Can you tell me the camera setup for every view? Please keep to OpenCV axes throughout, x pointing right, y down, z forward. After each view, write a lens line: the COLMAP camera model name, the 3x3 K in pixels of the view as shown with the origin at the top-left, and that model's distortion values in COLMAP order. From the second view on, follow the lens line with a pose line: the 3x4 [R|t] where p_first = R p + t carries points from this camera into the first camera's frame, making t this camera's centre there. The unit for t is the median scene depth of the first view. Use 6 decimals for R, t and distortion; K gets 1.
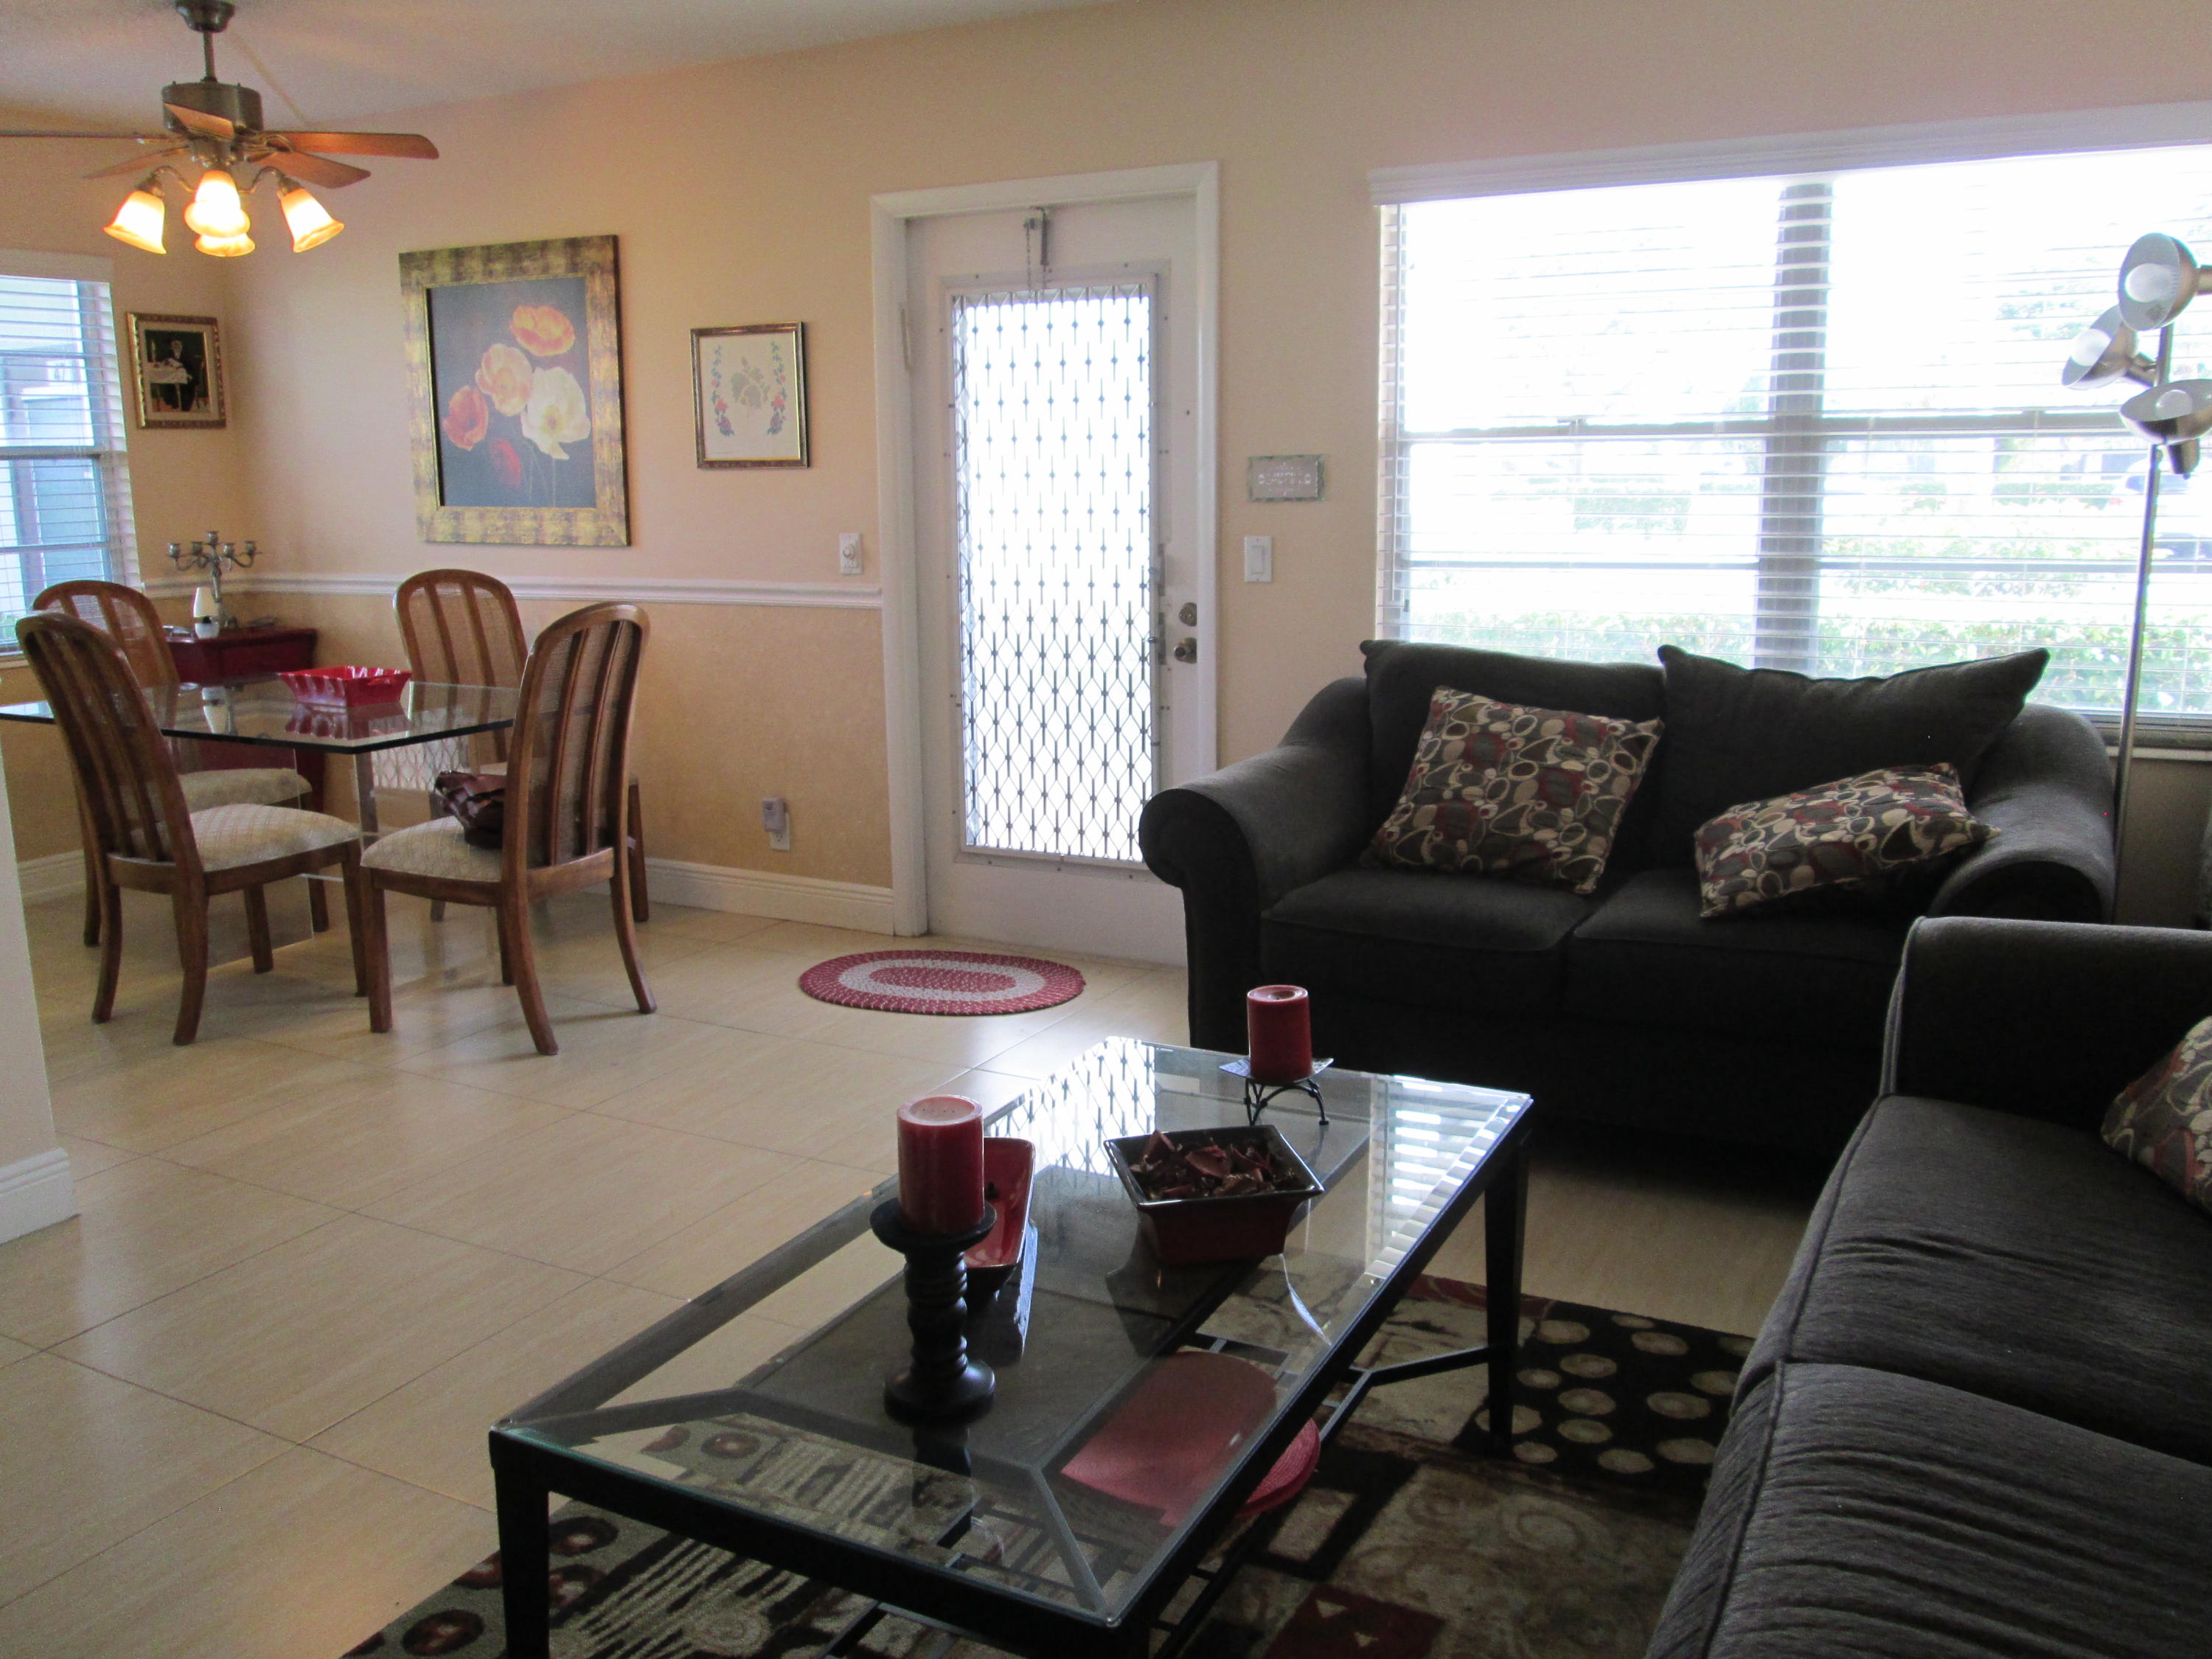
lens RADIAL K [[1840.5, 0, 1106.0], [0, 1840.5, 829.5], [0, 0, 1]] dist [-0.010212, -0.003354]
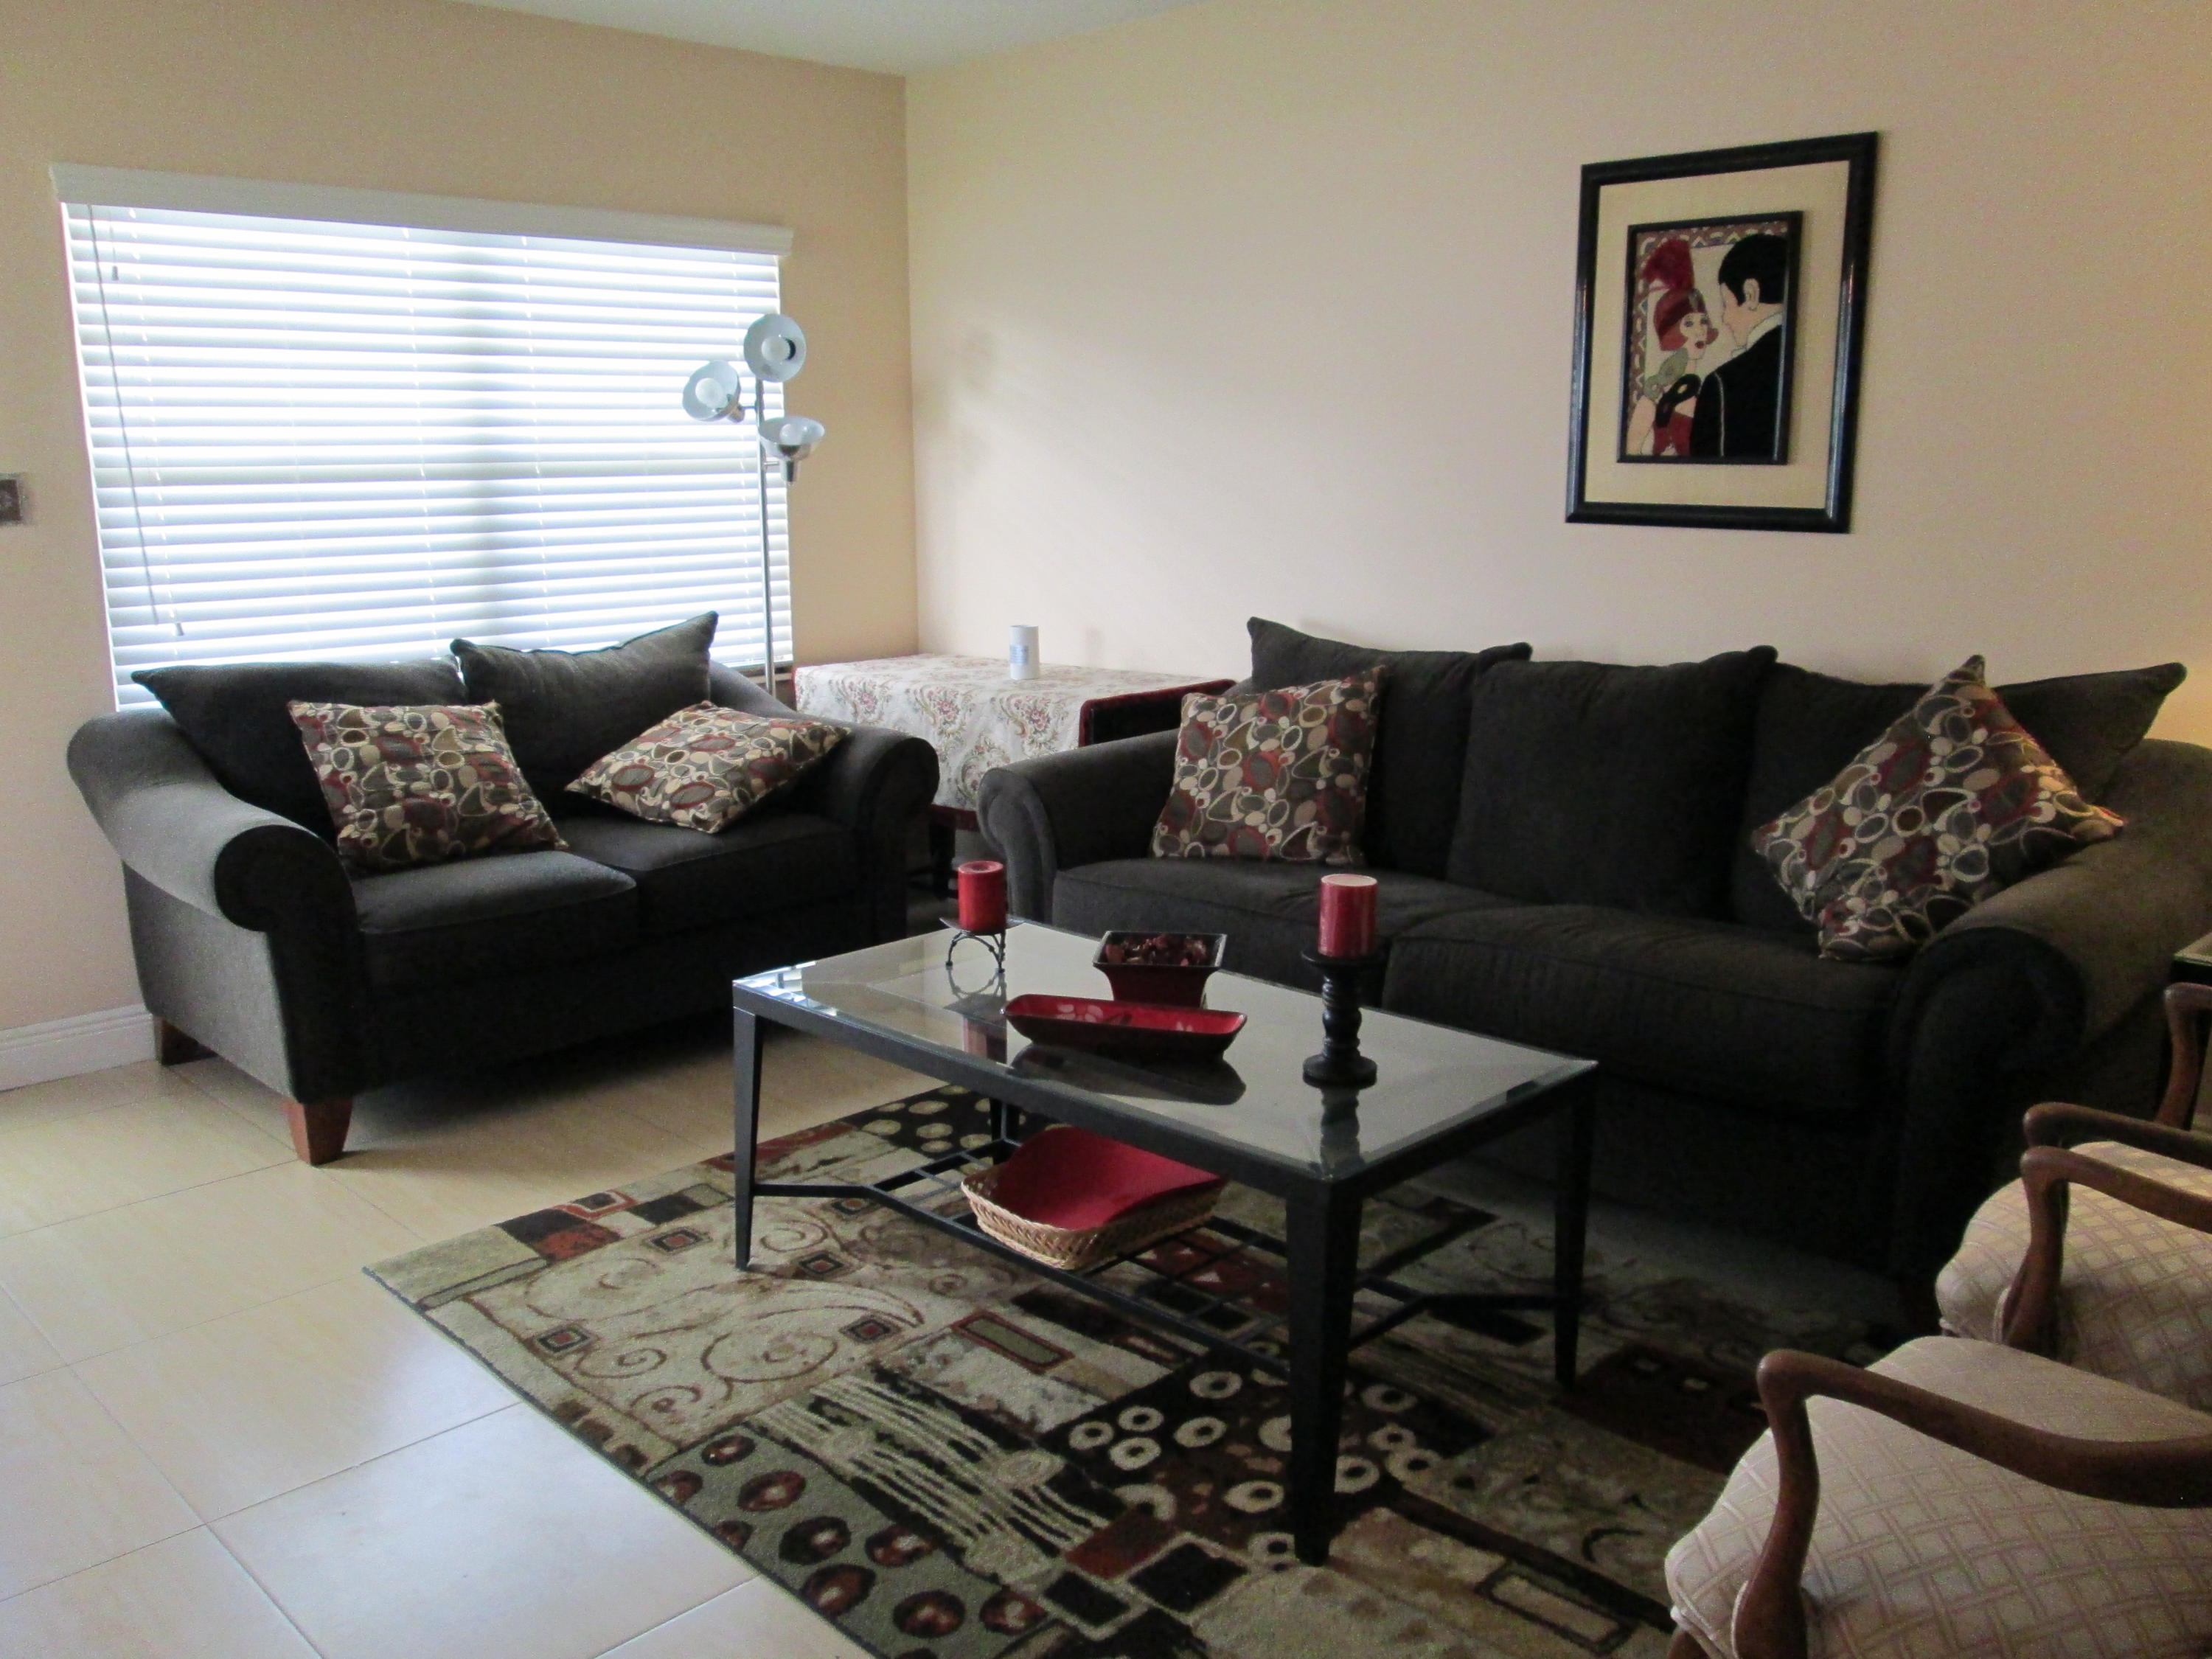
lens RADIAL K [[1840.5, 0, 1106.0], [0, 1840.5, 829.5], [0, 0, 1]] dist [-0.010212, -0.003354]
pose [[0.305891, -0.183810, 0.934154, -0.709712], [0.187952, 0.973535, 0.130013, -0.062801], [-0.933330, 0.135806, 0.332343, 0.292586]]
